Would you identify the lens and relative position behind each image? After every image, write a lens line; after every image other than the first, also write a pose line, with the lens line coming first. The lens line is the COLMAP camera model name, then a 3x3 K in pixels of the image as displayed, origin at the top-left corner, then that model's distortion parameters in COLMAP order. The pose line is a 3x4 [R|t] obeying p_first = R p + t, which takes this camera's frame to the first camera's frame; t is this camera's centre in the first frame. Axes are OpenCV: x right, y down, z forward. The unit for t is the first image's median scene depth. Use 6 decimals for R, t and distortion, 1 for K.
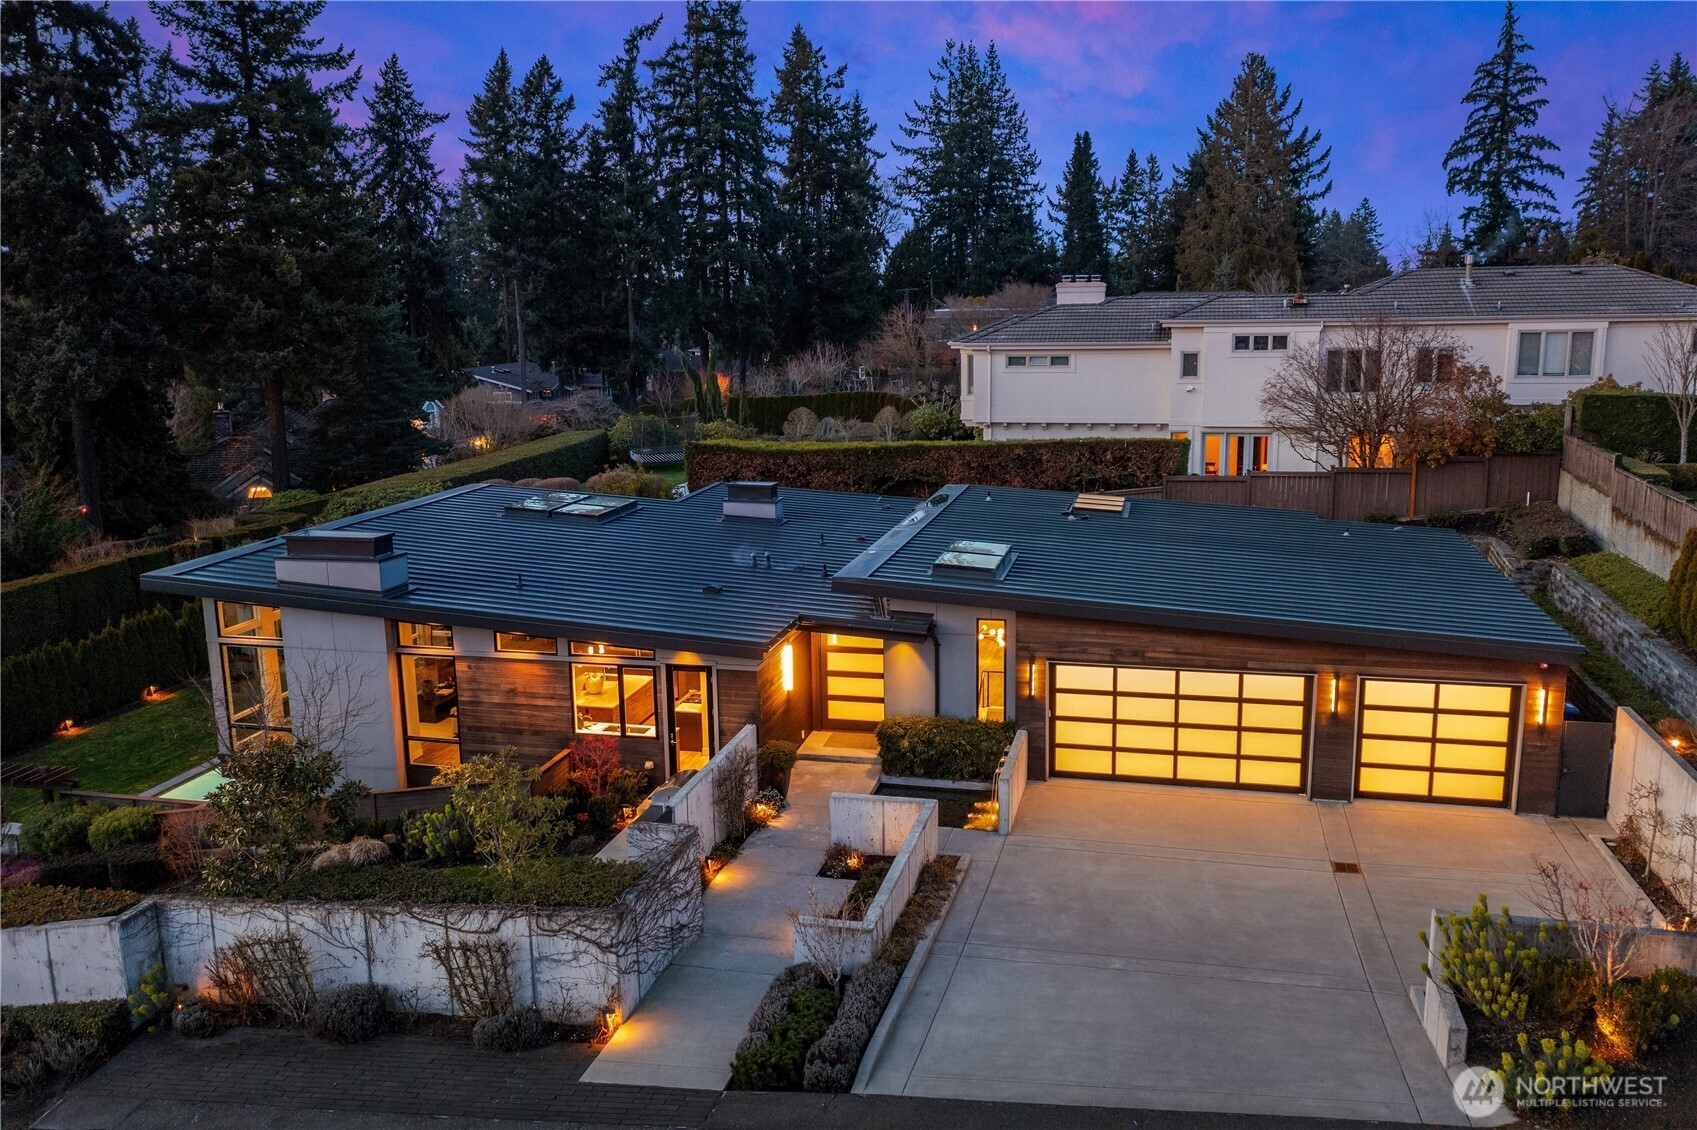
lens RADIAL K [[1347.1, 0, 843.3], [0, 1347.1, 565.2], [0, 0, 1]] dist [-0.001087, 0.016444]
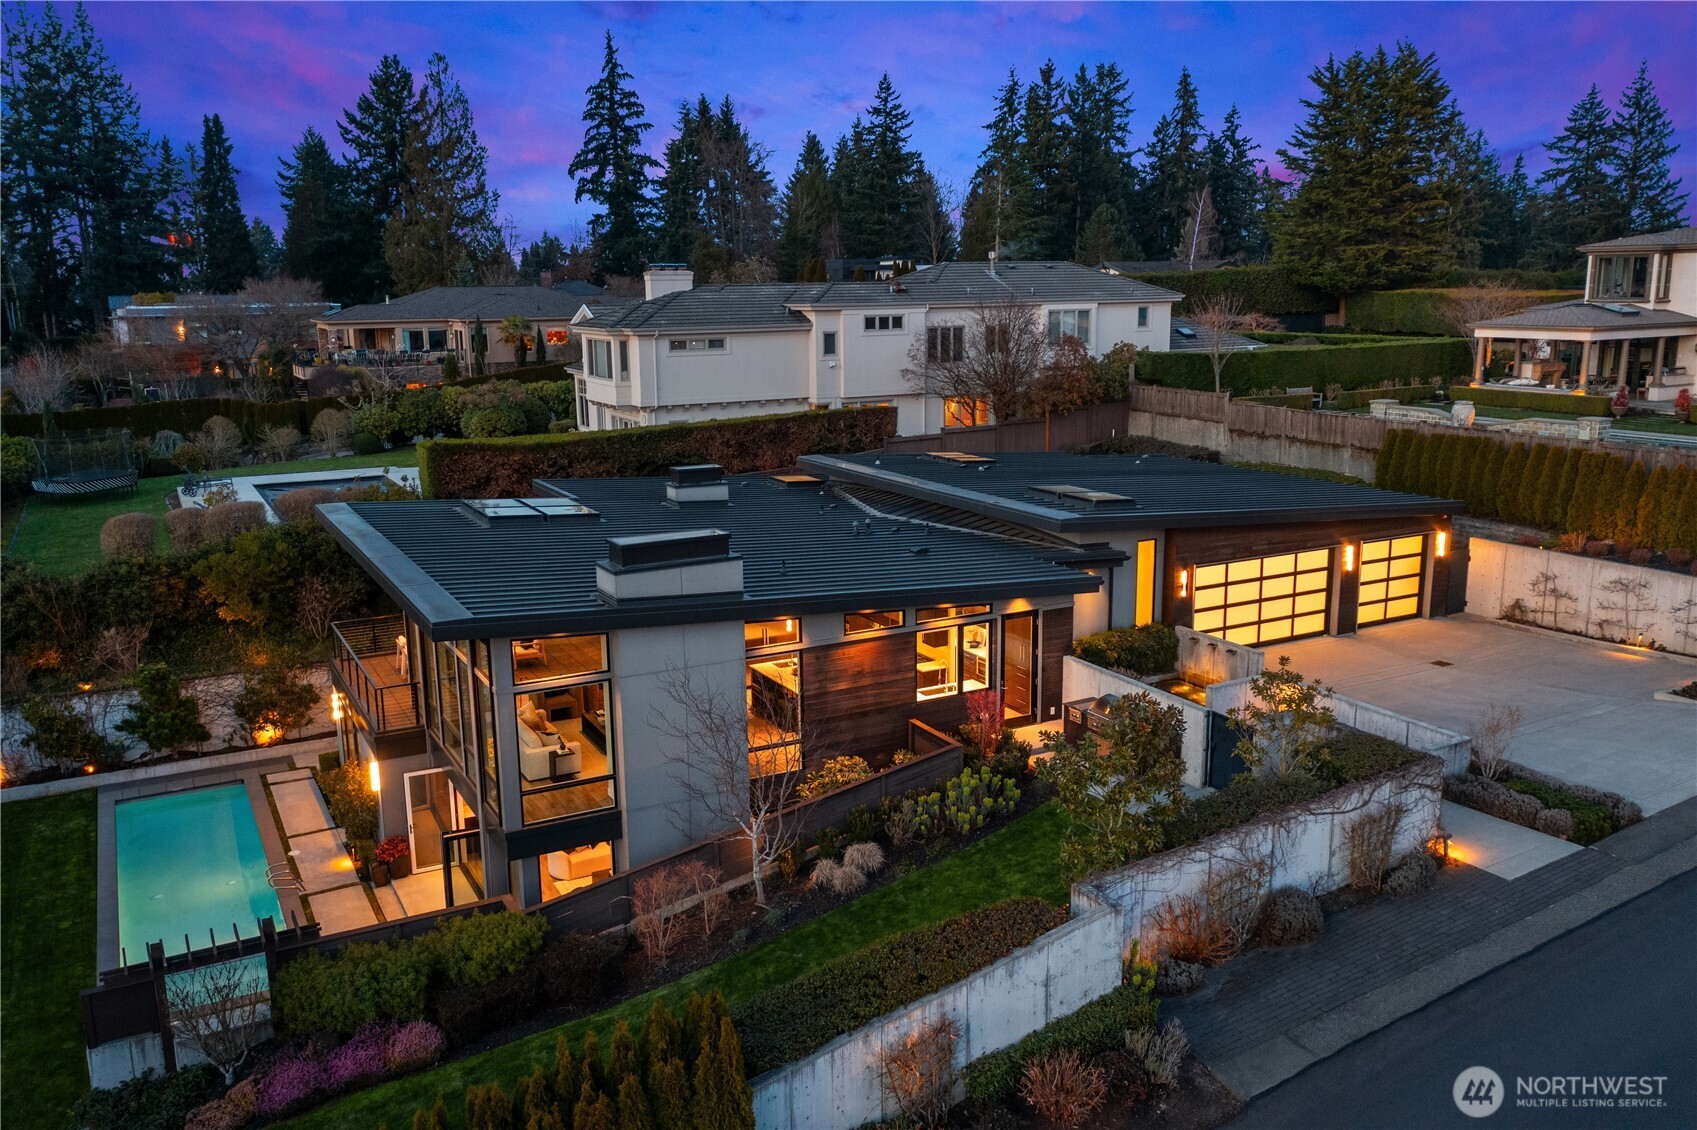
lens RADIAL K [[1347.1, 0, 843.3], [0, 1347.1, 565.2], [0, 0, 1]] dist [-0.001087, 0.016444]
pose [[0.736143, -0.131770, 0.663875, -0.880830], [0.133515, 0.989863, 0.048424, -0.031740], [-0.663526, 0.052990, 0.746274, 0.278790]]
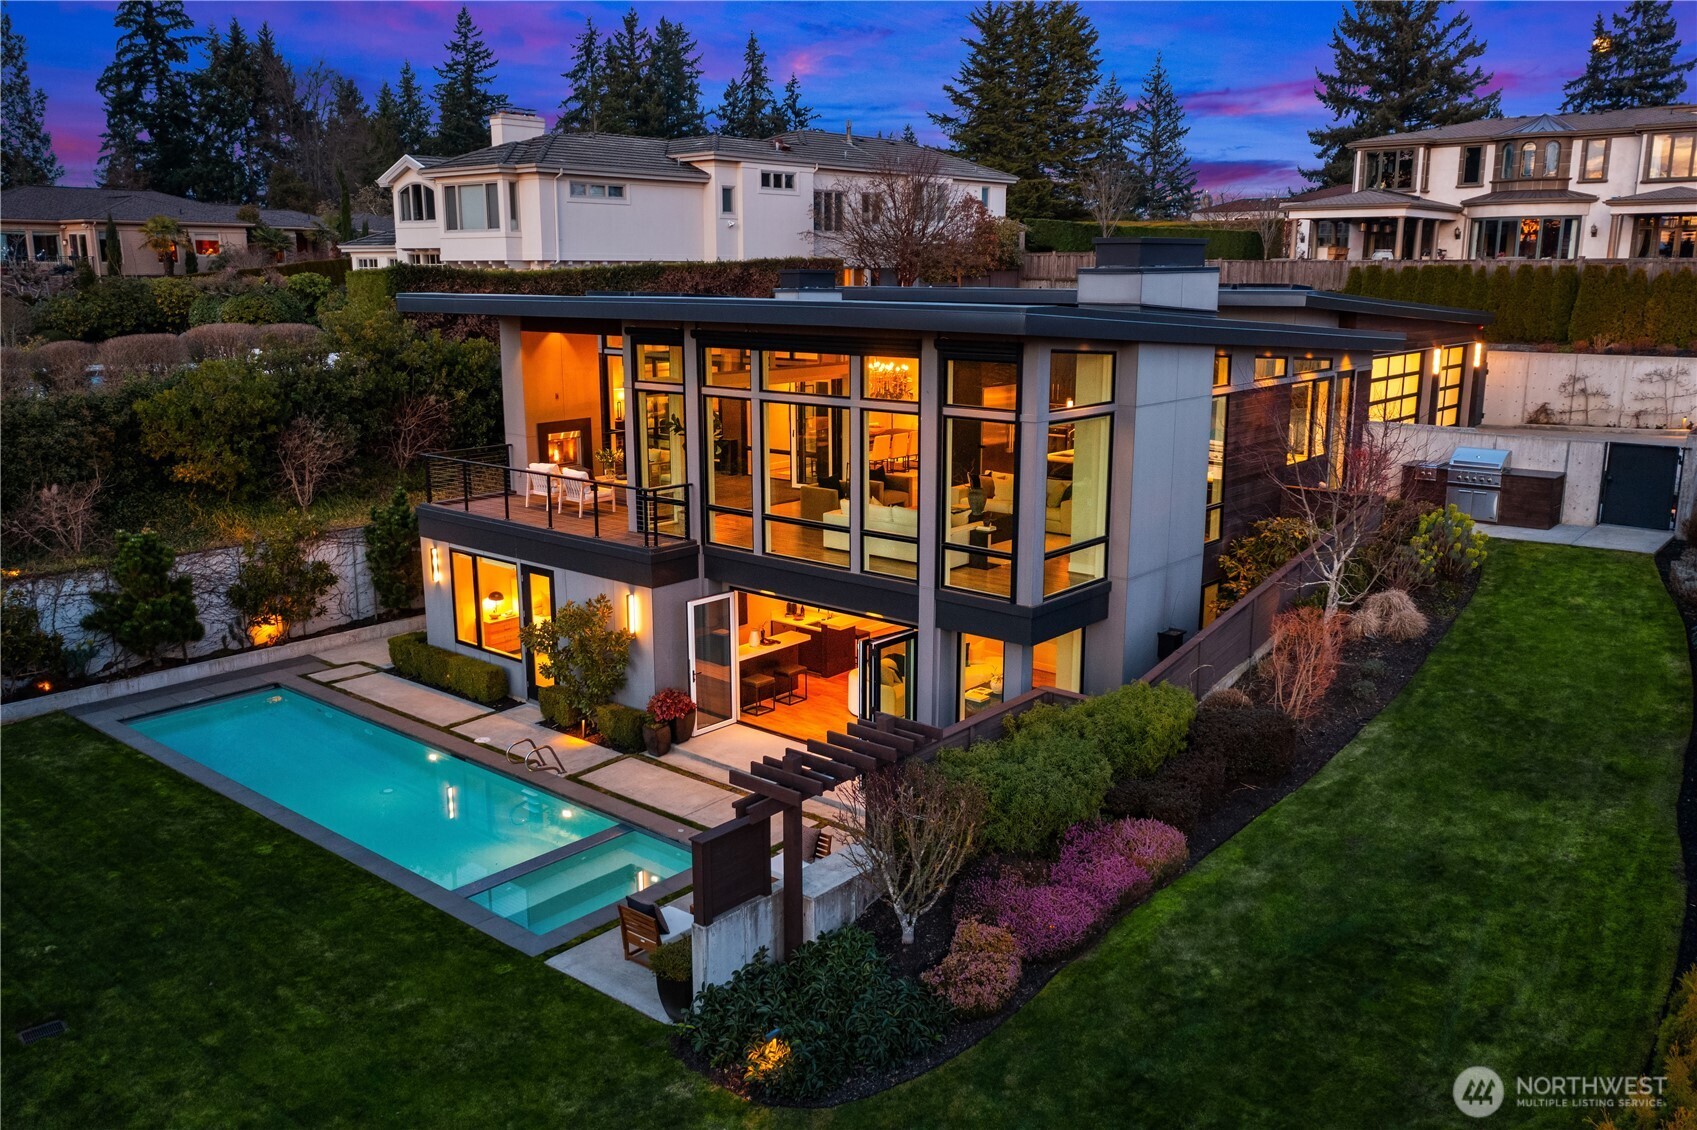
lens RADIAL K [[1347.1, 0, 843.3], [0, 1347.1, 565.2], [0, 0, 1]] dist [-0.001087, 0.016444]
pose [[0.441110, -0.175137, 0.880198, -1.112108], [0.170328, 0.979285, 0.109493, 0.040617], [-0.881141, 0.101624, 0.461804, 0.842575]]
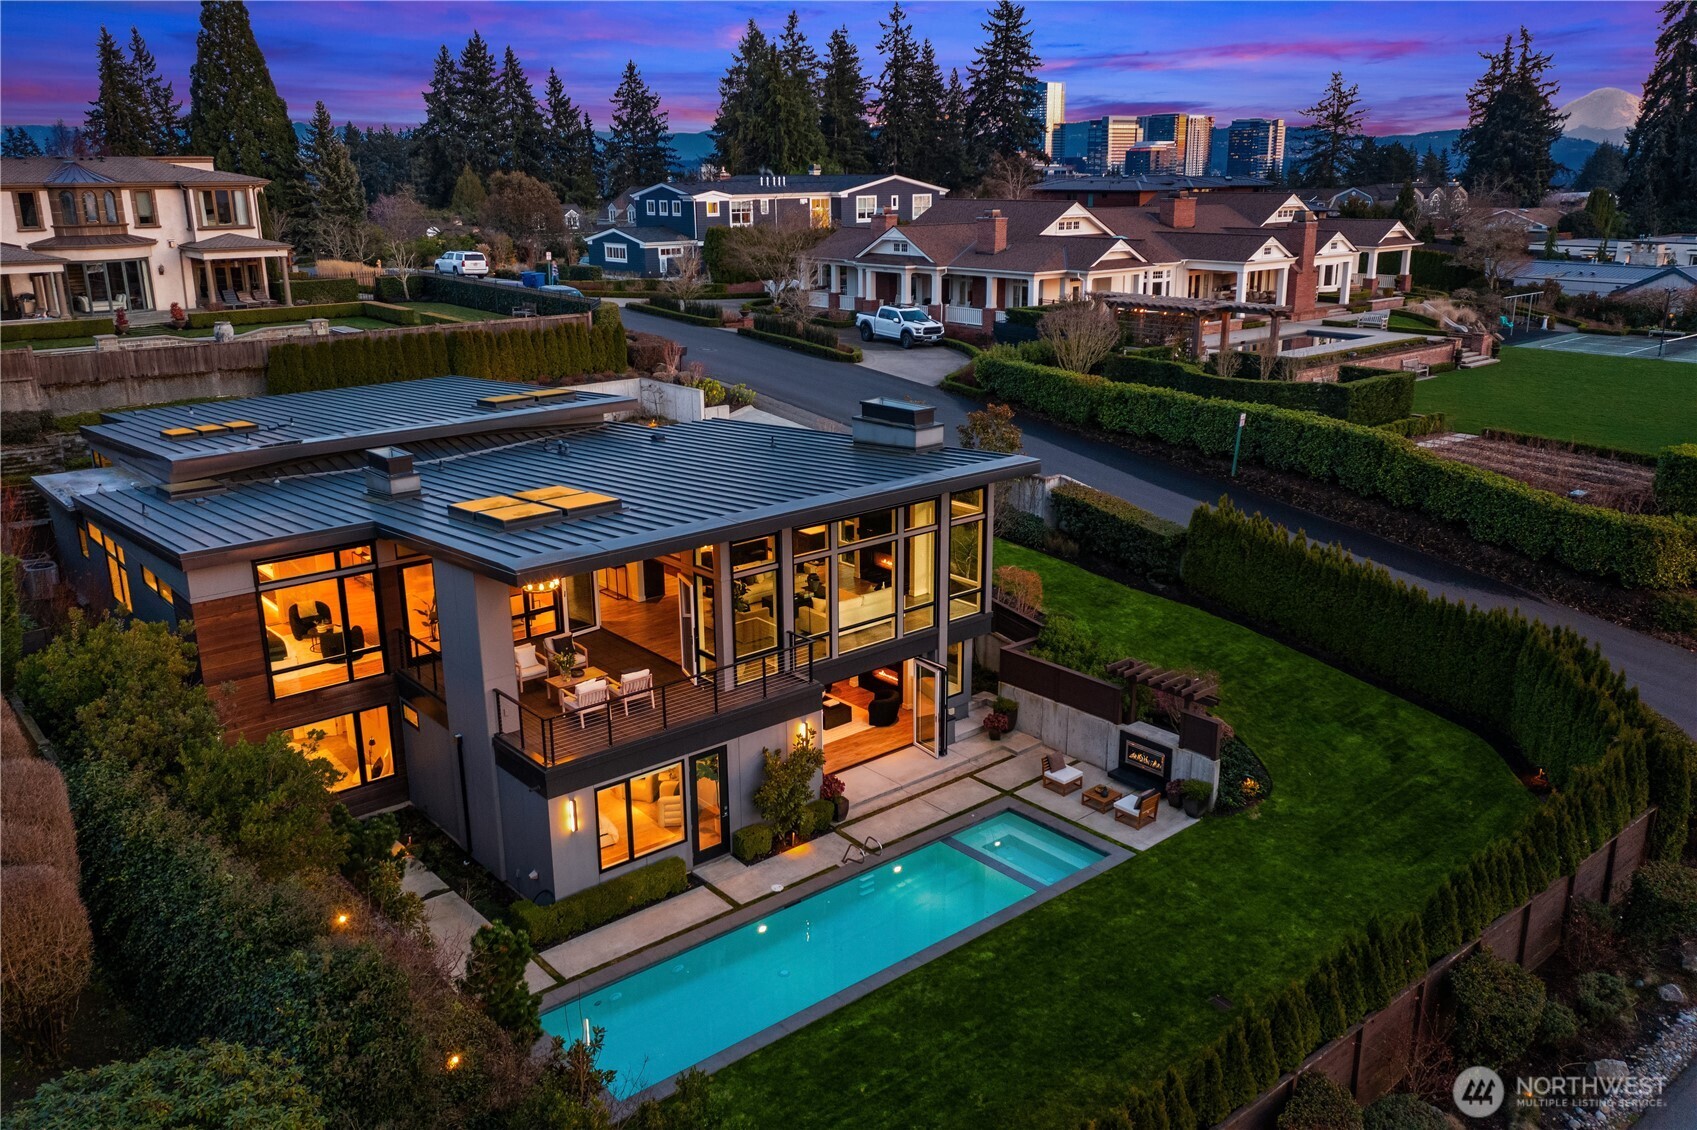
lens RADIAL K [[1347.1, 0, 843.3], [0, 1347.1, 565.2], [0, 0, 1]] dist [-0.001087, 0.016444]
pose [[-0.817297, -0.141498, 0.558574, -1.068563], [0.133585, 0.896443, 0.422546, -0.433602], [-0.560519, 0.419963, -0.713758, 2.014780]]
